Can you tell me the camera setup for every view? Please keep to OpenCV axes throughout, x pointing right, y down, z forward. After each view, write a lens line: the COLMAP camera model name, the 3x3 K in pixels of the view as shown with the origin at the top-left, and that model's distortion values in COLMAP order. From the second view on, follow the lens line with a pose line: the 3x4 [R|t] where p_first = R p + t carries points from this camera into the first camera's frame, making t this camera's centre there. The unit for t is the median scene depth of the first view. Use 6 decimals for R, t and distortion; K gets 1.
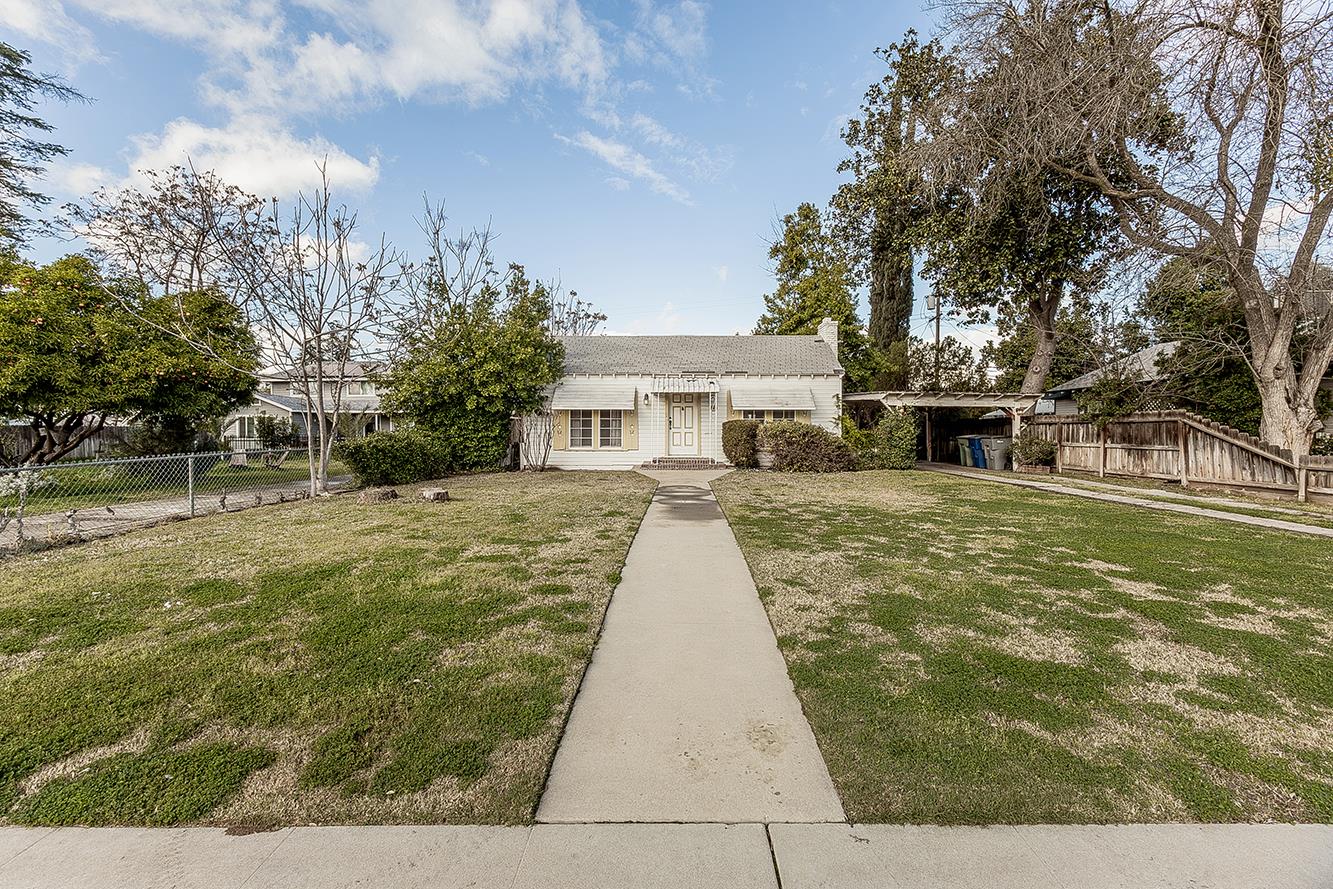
lens RADIAL K [[554.5, 0, 673.4], [0, 554.5, 436.5], [0, 0, 1]] dist [-0.000750, 0.000088]
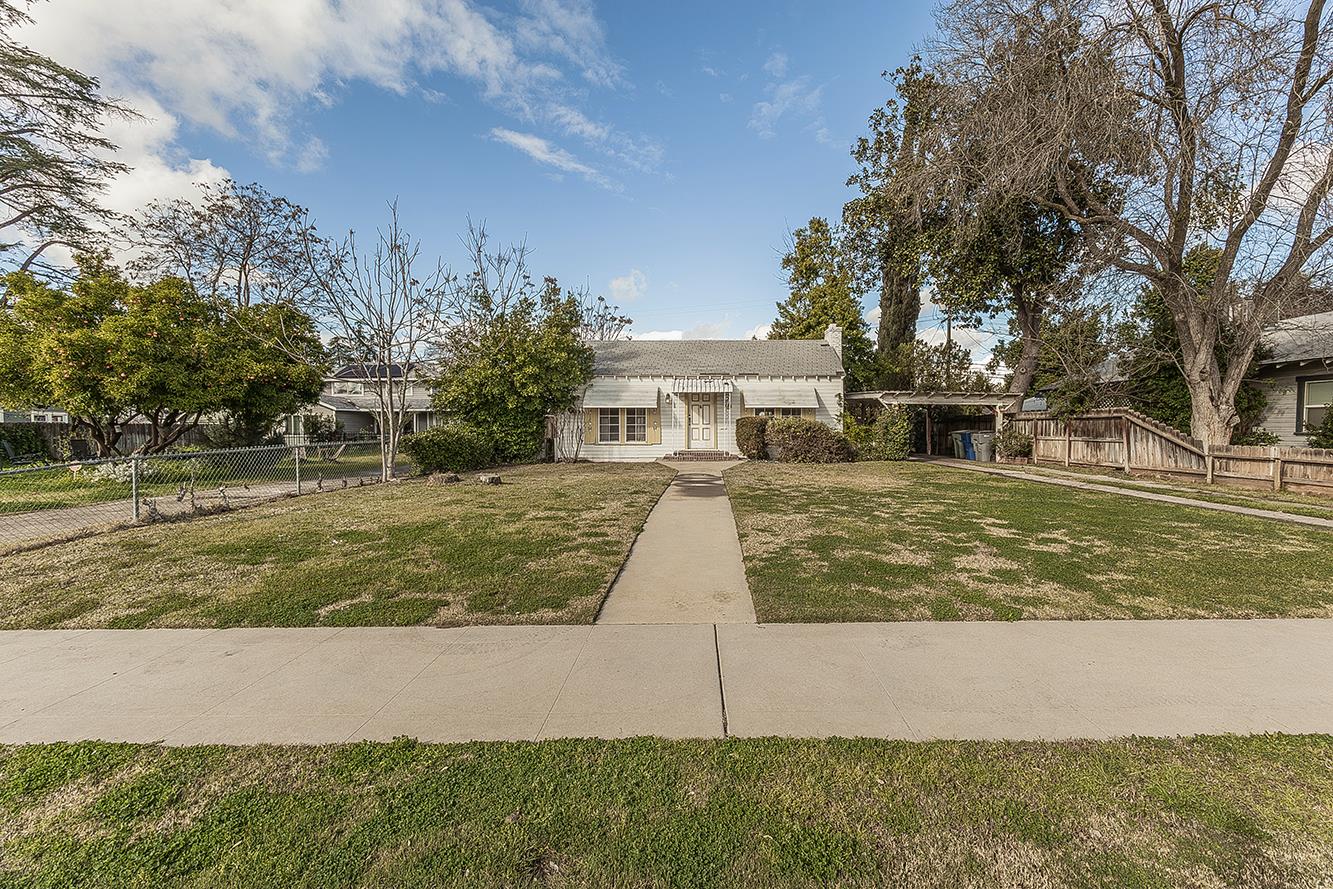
lens RADIAL K [[591.2, 0, 708.0], [0, 591.2, 426.6], [0, 0, 1]] dist [0.000913, 0.000303]
pose [[0.999967, -0.002081, 0.007871, 0.023679], [0.002201, 0.999881, -0.015271, 0.007976], [-0.007838, 0.015288, 0.999852, -0.197560]]
